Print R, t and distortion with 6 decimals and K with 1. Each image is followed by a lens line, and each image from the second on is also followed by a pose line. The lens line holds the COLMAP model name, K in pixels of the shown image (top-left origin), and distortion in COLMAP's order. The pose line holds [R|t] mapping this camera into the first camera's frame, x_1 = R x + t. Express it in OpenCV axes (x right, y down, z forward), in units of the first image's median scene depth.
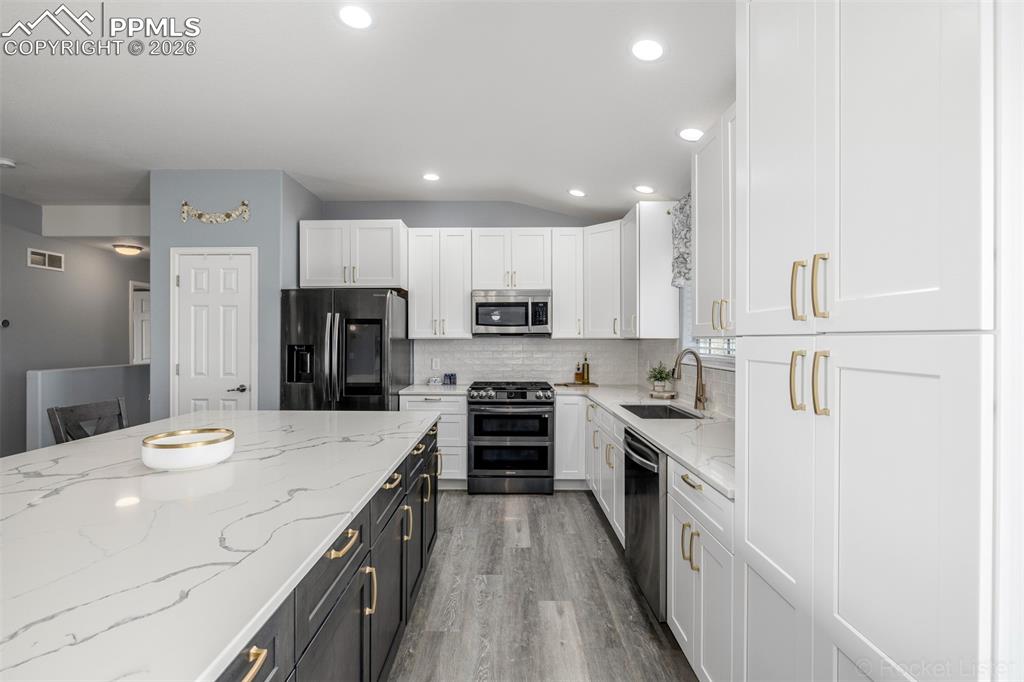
lens RADIAL K [[479.5, 0, 512.0], [0, 479.5, 337.7], [0, 0, 1]] dist [0.001257, 0.000016]
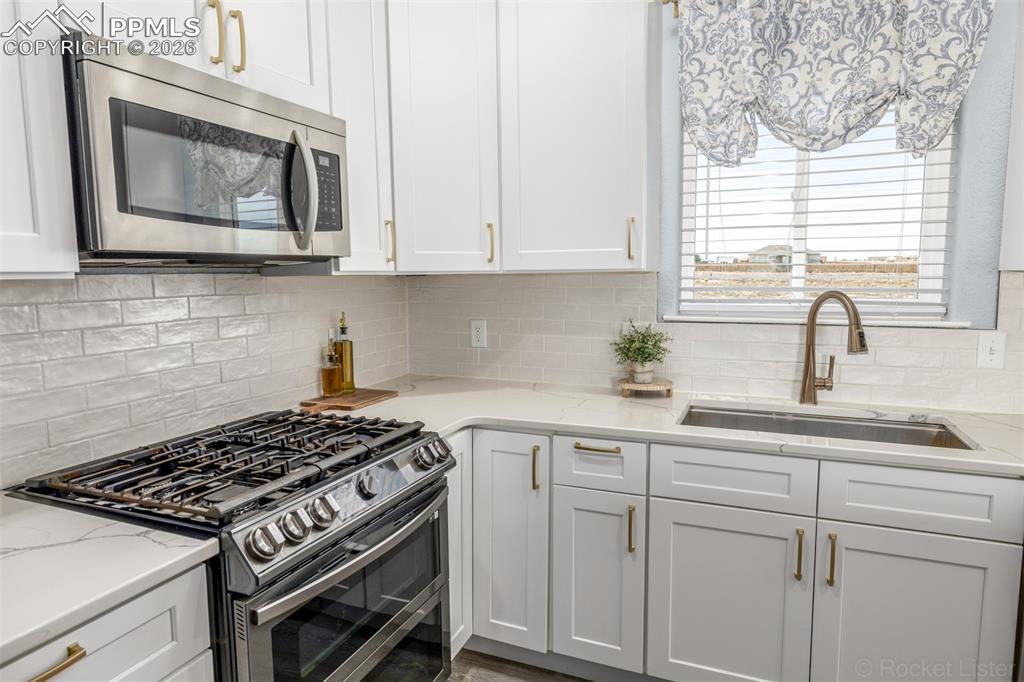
lens RADIAL K [[619.6, 0, 512.0], [0, 619.6, 341.0], [0, 0, 1]] dist [0.000620, 0.000136]
pose [[0.390149, -0.103388, 0.914929, -0.255677], [0.005239, 0.993909, 0.110079, 0.000634], [-0.920737, -0.038154, 0.388314, 0.725082]]
